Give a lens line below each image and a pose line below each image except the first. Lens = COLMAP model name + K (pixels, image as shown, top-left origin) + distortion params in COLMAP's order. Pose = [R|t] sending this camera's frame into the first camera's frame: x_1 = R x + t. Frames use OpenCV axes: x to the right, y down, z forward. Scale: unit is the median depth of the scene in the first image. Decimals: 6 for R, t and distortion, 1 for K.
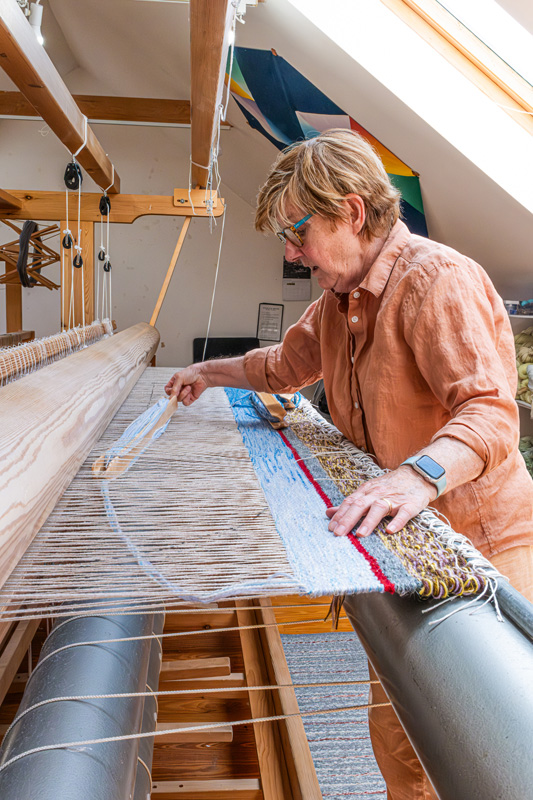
lens RADIAL K [[815.1, 0, 266.5], [0, 815.1, 400.0], [0, 0, 1]] dist [-0.005871, 0.004755]
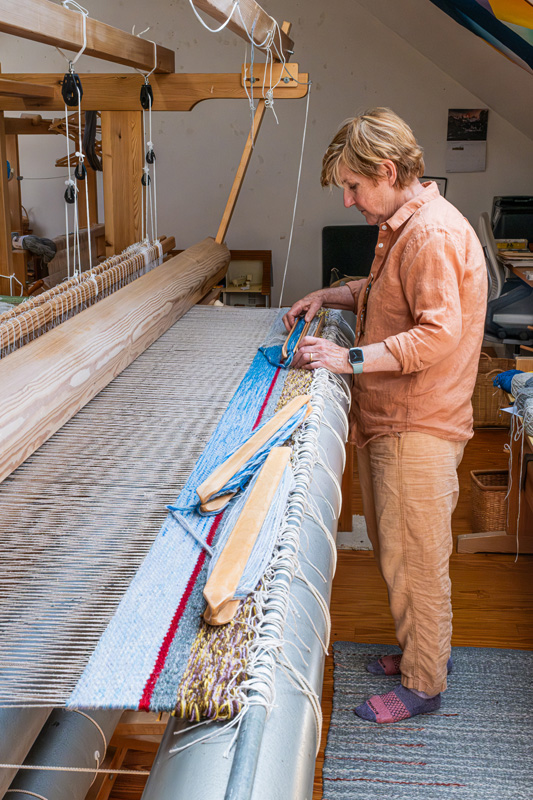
lens RADIAL K [[1153.6, 0, 290.9], [0, 1153.6, 401.2], [0, 0, 1]] dist [0.017003, 0.027820]
pose [[0.975018, 0.037296, -0.218972, 0.530013], [-0.006026, 0.989882, 0.141768, -0.291664], [0.222044, -0.136907, 0.965377, -0.237414]]
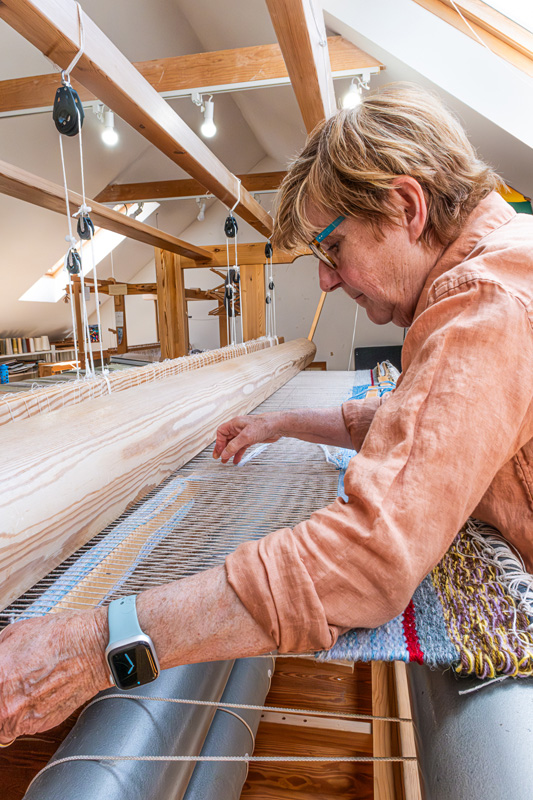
lens RADIAL K [[551.8, 0, 266.5], [0, 551.8, 400.0], [0, 0, 1]] dist [-0.007719, -0.005393]
pose [[0.957967, -0.011138, -0.286661, 0.142109], [0.016287, 0.999746, 0.015583, -0.028211], [0.286415, -0.019597, 0.957905, 0.377401]]
